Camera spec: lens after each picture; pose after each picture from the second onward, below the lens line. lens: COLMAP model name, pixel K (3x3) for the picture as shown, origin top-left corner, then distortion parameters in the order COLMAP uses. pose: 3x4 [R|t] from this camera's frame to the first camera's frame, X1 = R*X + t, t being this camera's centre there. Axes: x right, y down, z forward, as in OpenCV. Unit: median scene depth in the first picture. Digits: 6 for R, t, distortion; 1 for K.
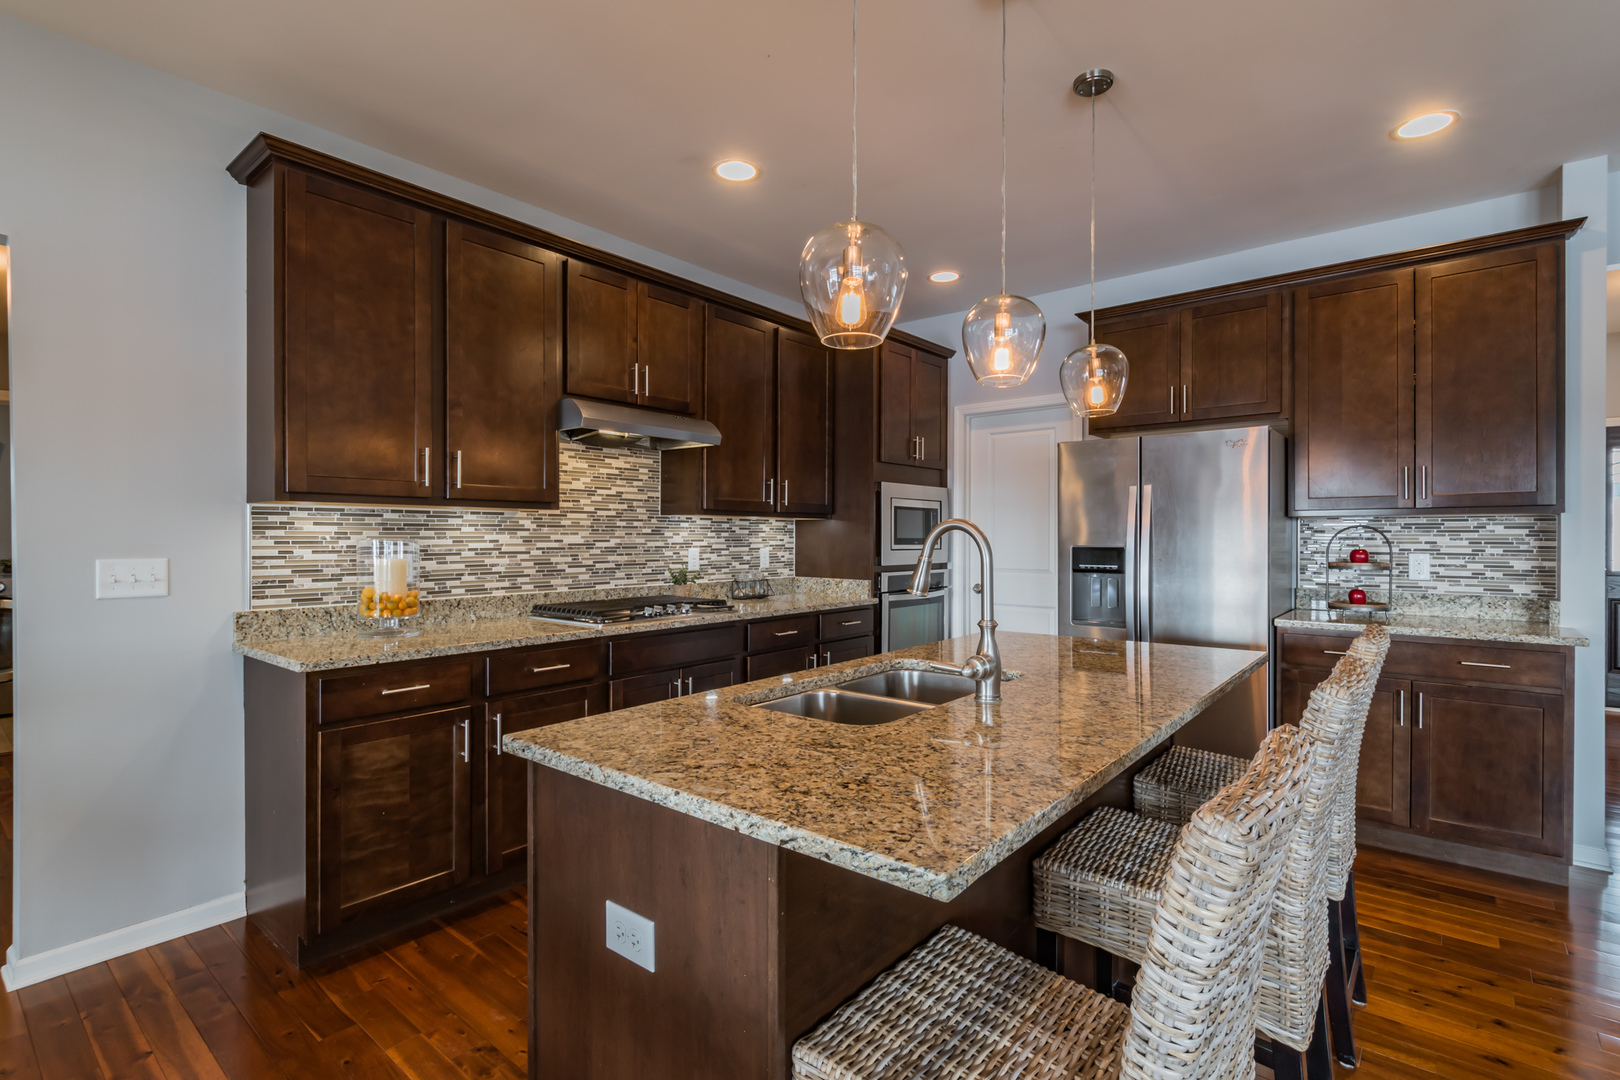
lens RADIAL K [[759.0, 0, 810.0], [0, 759.0, 540.0], [0, 0, 1]] dist [0.000094, 0.000003]
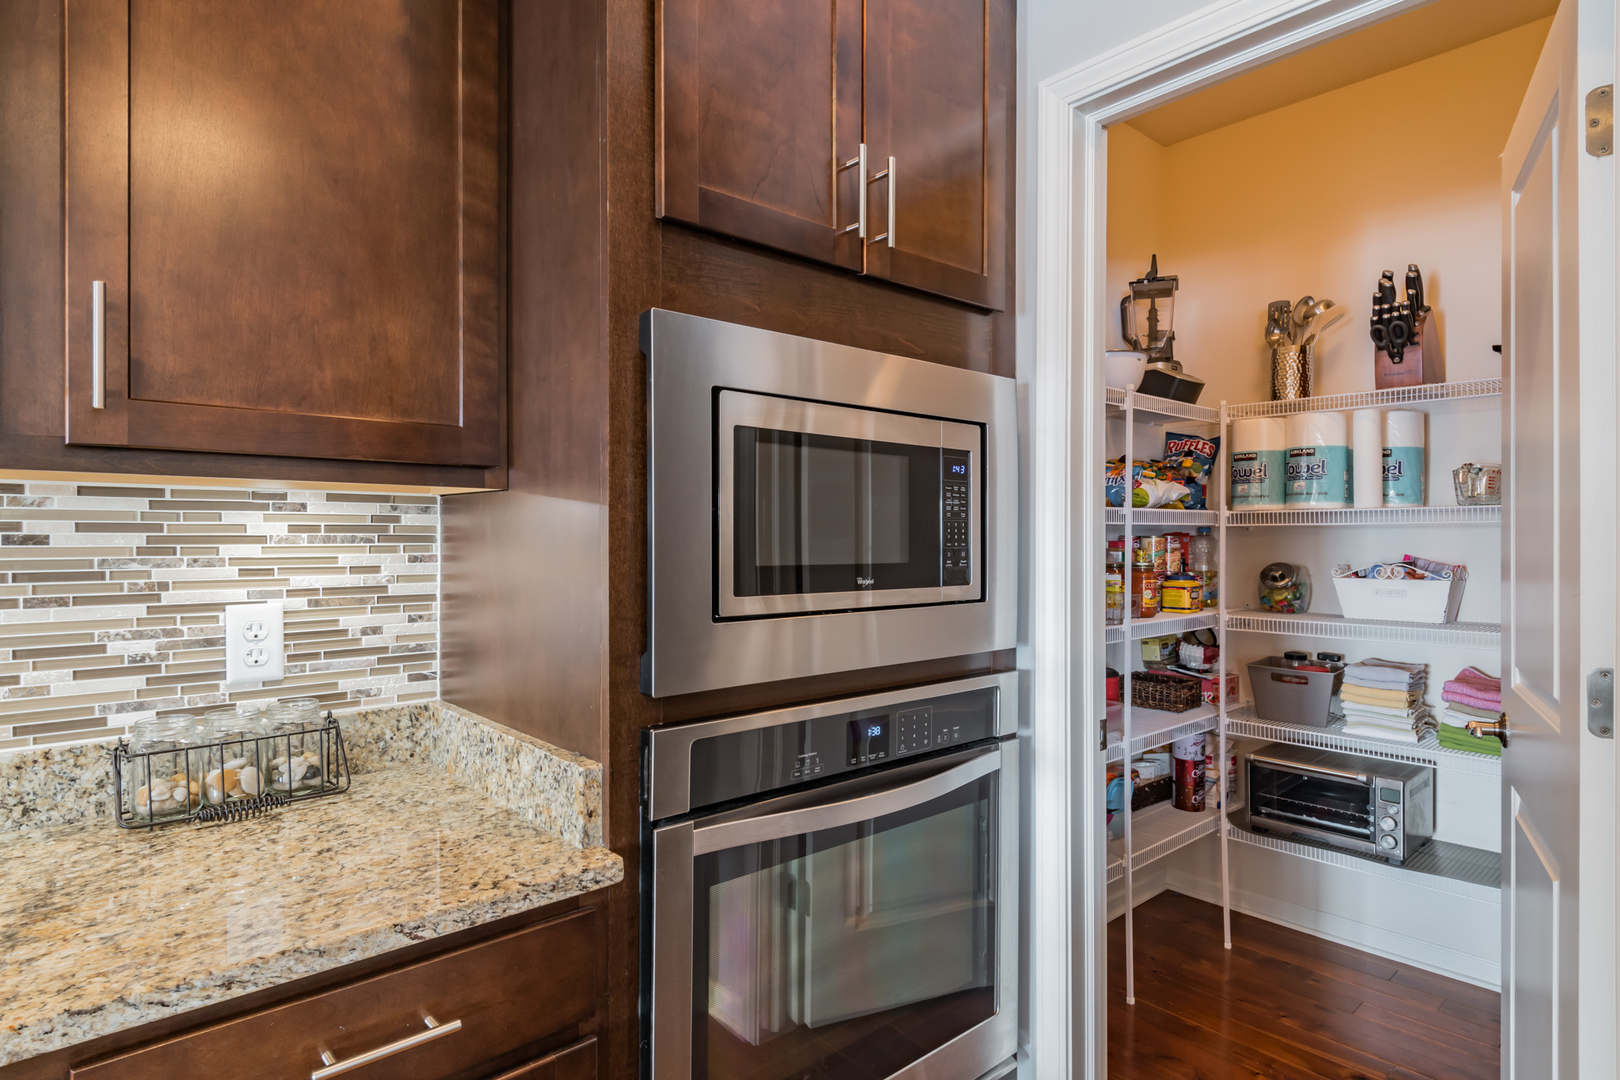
lens RADIAL K [[877.0, 0, 810.0], [0, 877.0, 540.0], [0, 0, 1]] dist [-0.000124, -0.000014]
pose [[0.988367, -0.001779, -0.152079, 0.226180], [0.001741, 0.999998, -0.000382, -0.013720], [0.152079, 0.000112, 0.988368, 0.973154]]
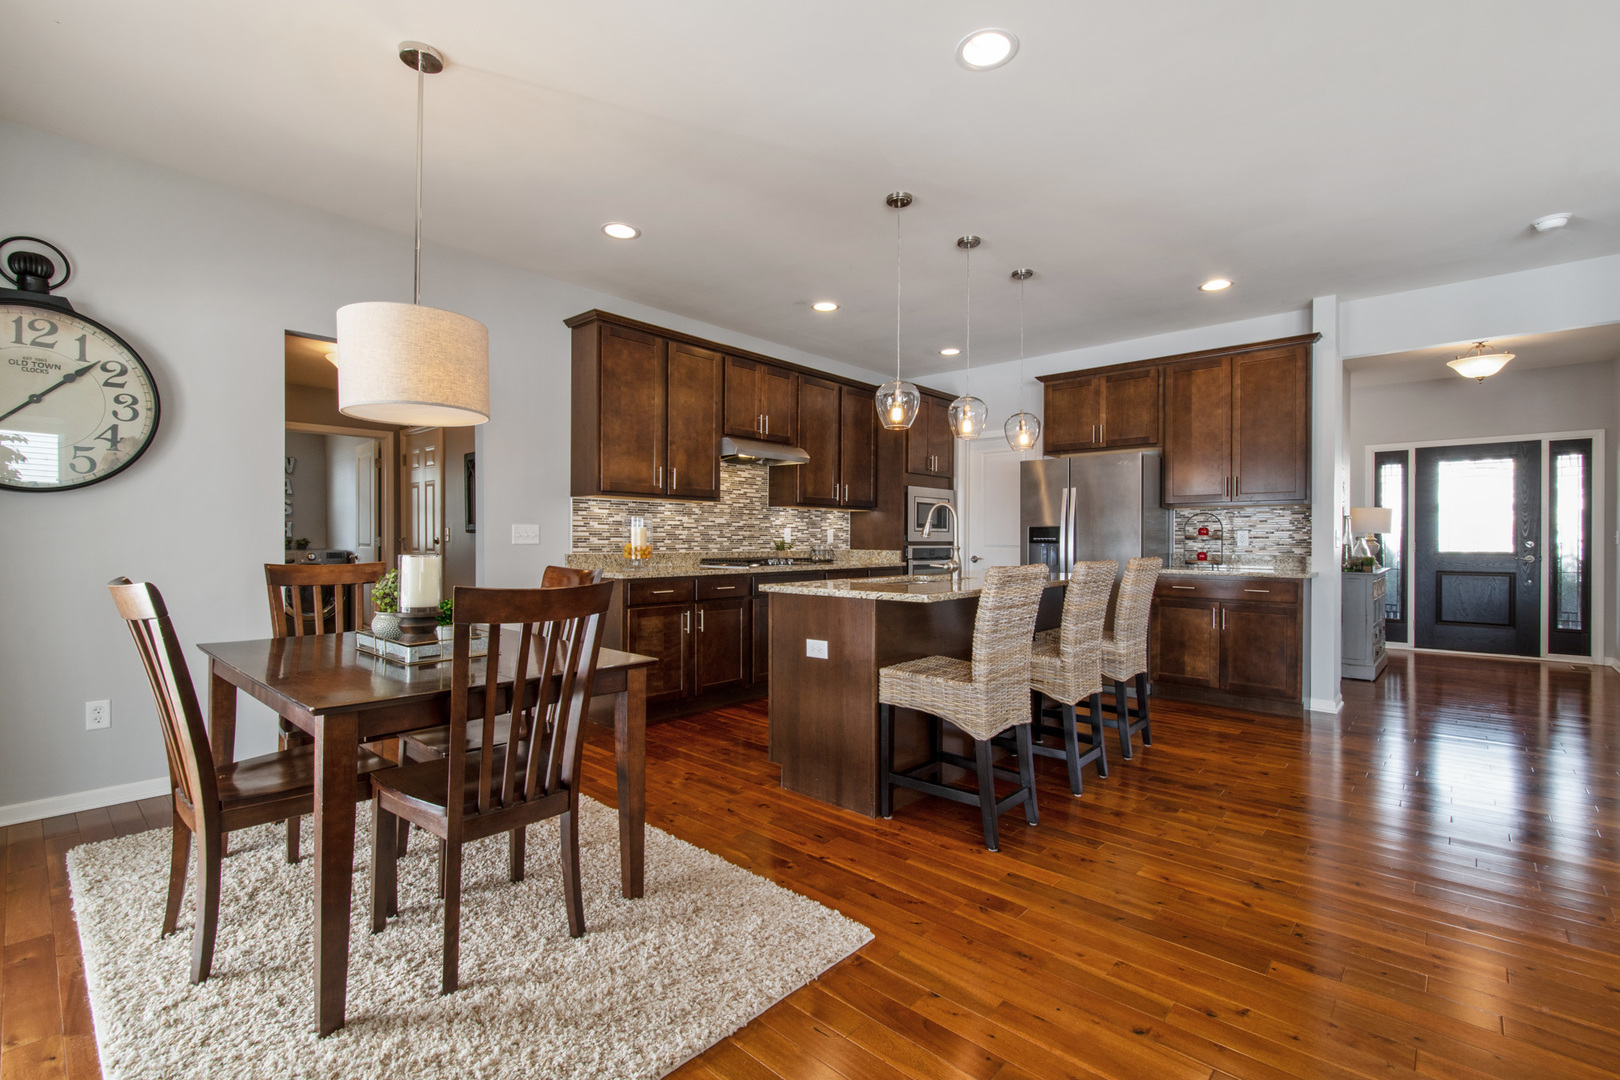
lens RADIAL K [[712.1, 0, 810.0], [0, 712.1, 540.0], [0, 0, 1]] dist [0.001212, 0.000038]
pose [[0.999104, 0.003728, -0.042151, -0.053647], [-0.003805, 0.999991, -0.001736, 0.044385], [0.042145, 0.001895, 0.999110, -0.551238]]
